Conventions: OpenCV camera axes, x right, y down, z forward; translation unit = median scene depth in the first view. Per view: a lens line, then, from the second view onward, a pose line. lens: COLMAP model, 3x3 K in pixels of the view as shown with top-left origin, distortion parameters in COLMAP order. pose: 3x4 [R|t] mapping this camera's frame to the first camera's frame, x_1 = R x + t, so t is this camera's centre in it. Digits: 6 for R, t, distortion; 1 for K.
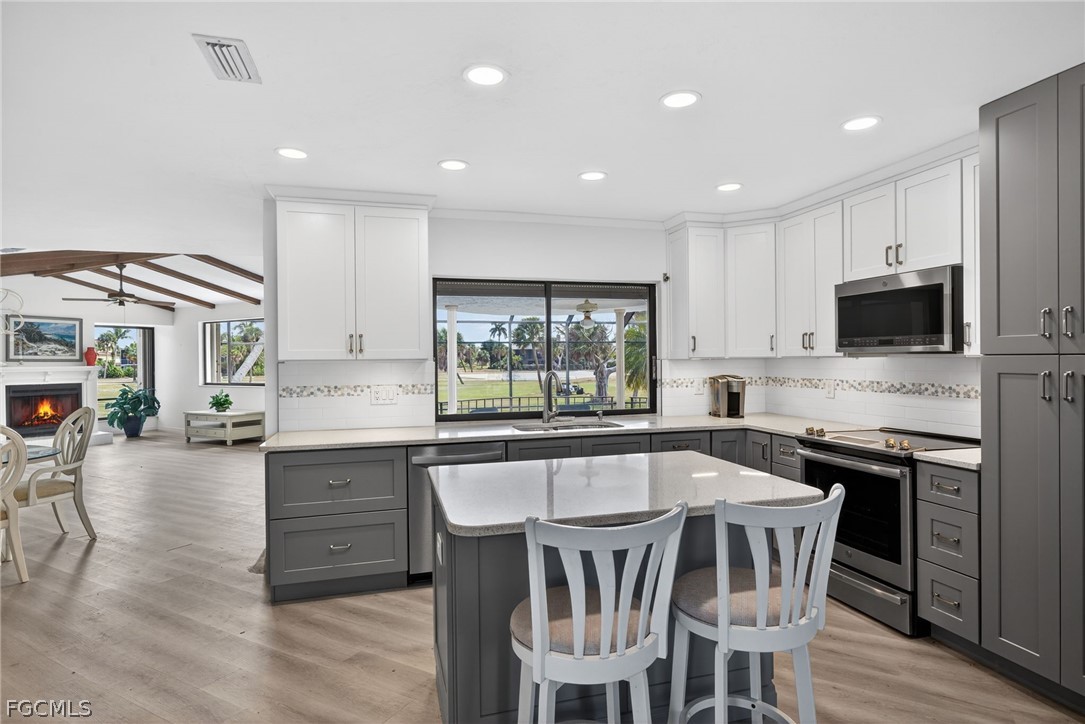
lens RADIAL K [[579.0, 0, 545.2], [0, 579.0, 361.9], [0, 0, 1]] dist [0.006205, 0.000181]
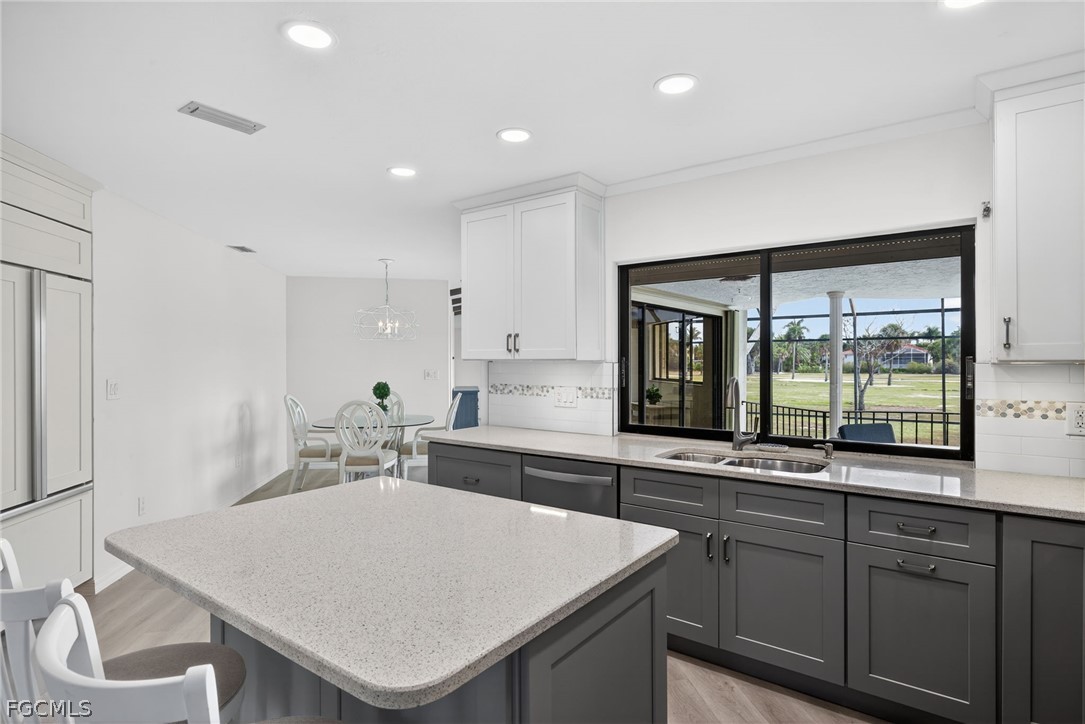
lens RADIAL K [[566.3, 0, 542.5], [0, 566.3, 362.0], [0, 0, 1]] dist [-0.001113, 0.000313]
pose [[0.610093, 0.011678, -0.792244, 0.370845], [-0.007809, 0.999931, 0.008726, -0.006481], [0.792292, 0.000863, 0.610142, 0.355598]]
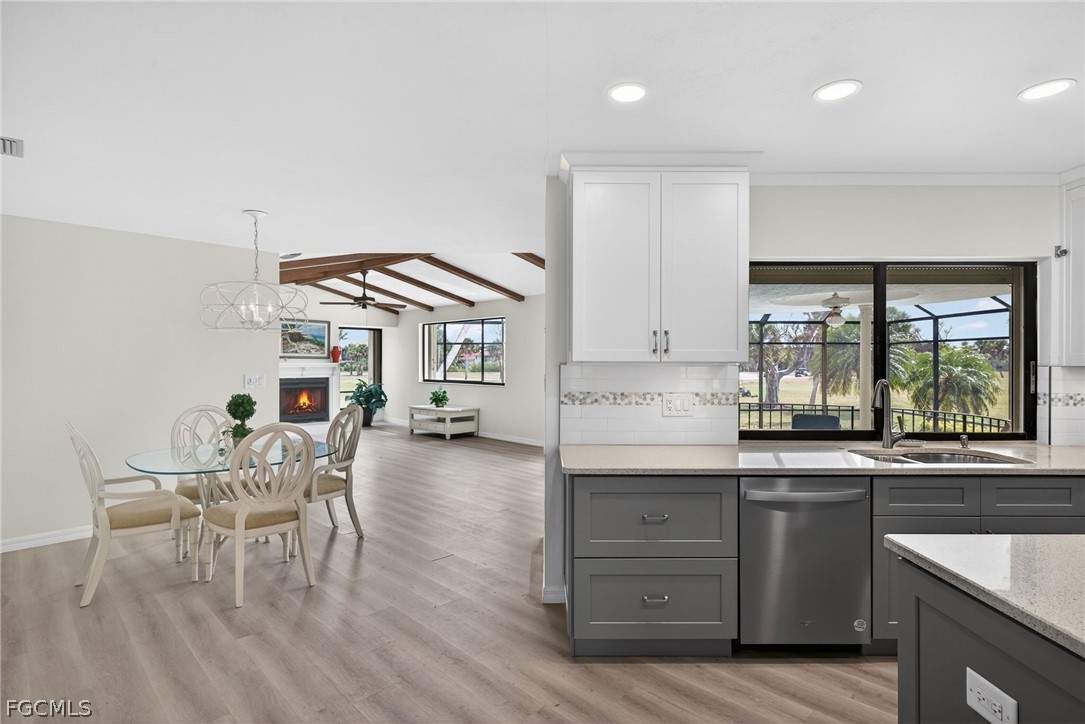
lens RADIAL K [[545.2, 0, 542.5], [0, 545.2, 362.0], [0, 0, 1]] dist [0.002016, 0.000536]
pose [[0.962256, 0.012578, -0.271855, -0.220045], [-0.012667, 0.999919, 0.001427, -0.002097], [0.271851, 0.002070, 0.962337, 0.176551]]
